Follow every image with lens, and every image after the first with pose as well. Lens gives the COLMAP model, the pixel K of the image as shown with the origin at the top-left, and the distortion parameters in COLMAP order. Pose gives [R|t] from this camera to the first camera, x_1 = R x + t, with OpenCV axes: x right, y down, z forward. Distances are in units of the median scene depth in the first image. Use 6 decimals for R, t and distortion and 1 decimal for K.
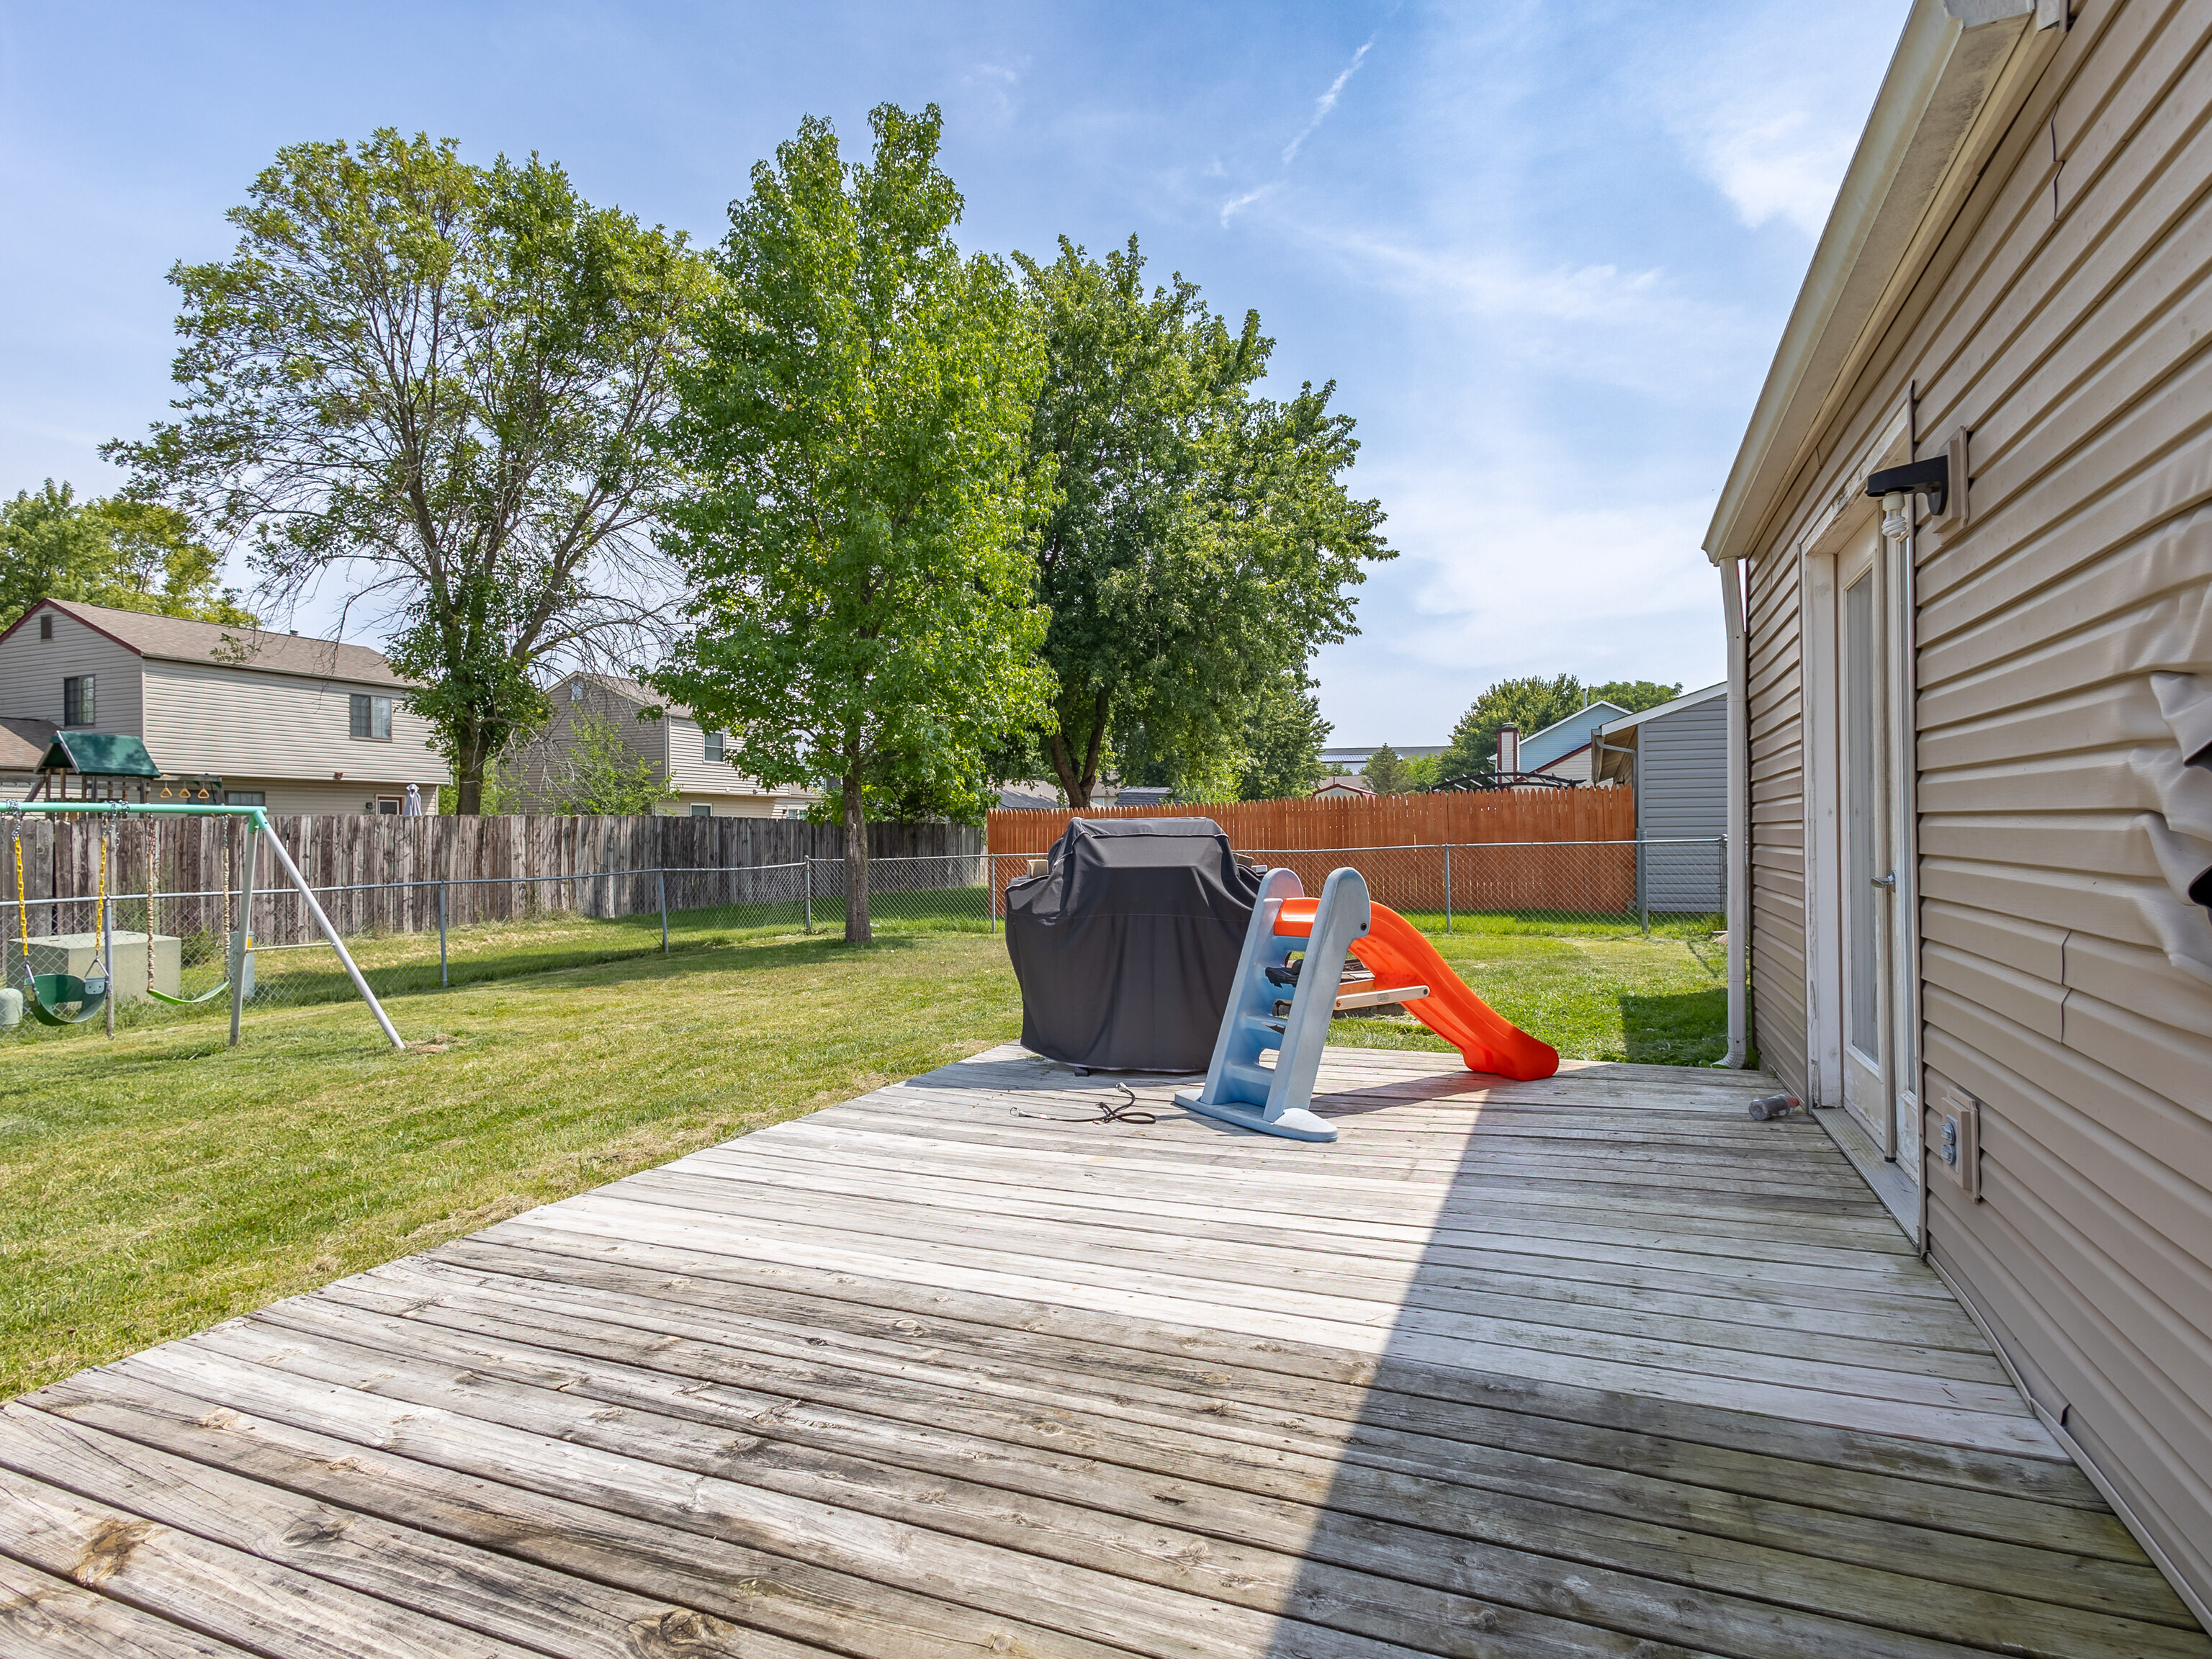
lens RADIAL K [[1212.5, 0, 1102.5], [0, 1212.5, 830.1], [0, 0, 1]] dist [0.007000, 0.000635]
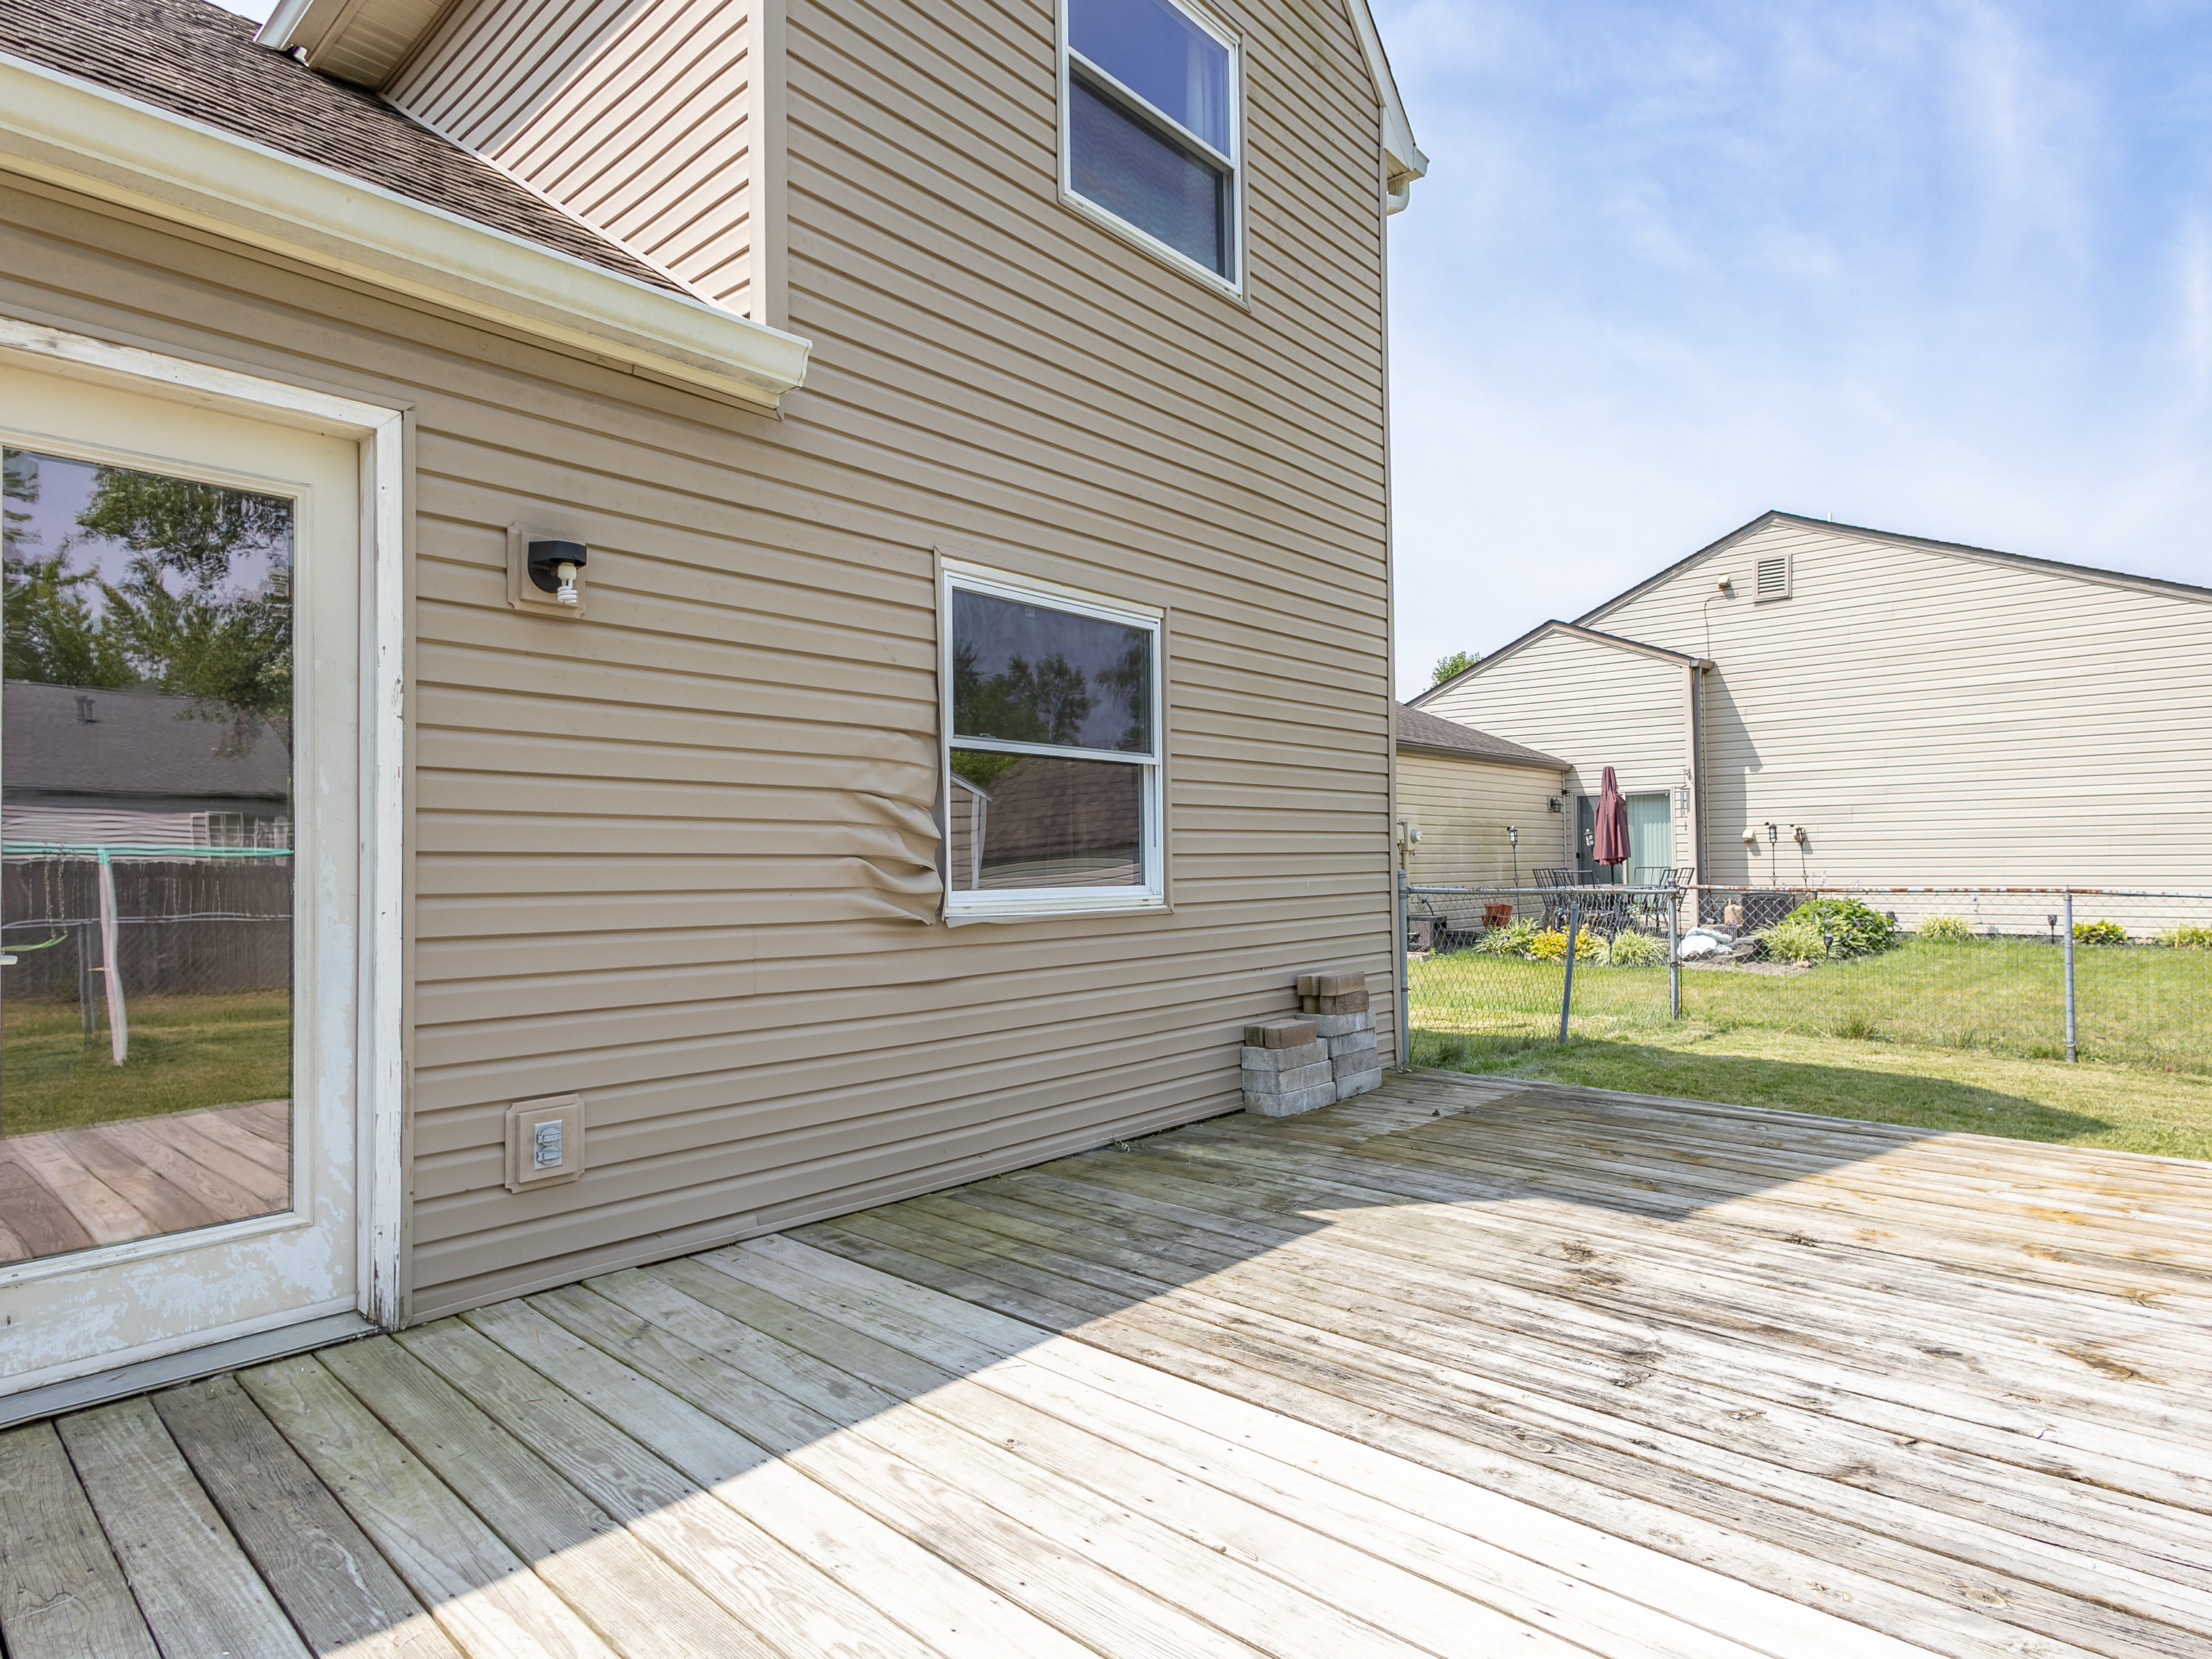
lens RADIAL K [[1212.5, 0, 1102.5], [0, 1212.5, 807.9], [0, 0, 1]] dist [0.007000, 0.000635]
pose [[-0.940440, 0.041912, 0.337366, -0.218061], [0.024226, 0.998110, -0.056467, 0.024375], [-0.339095, -0.044931, -0.939679, 2.278216]]
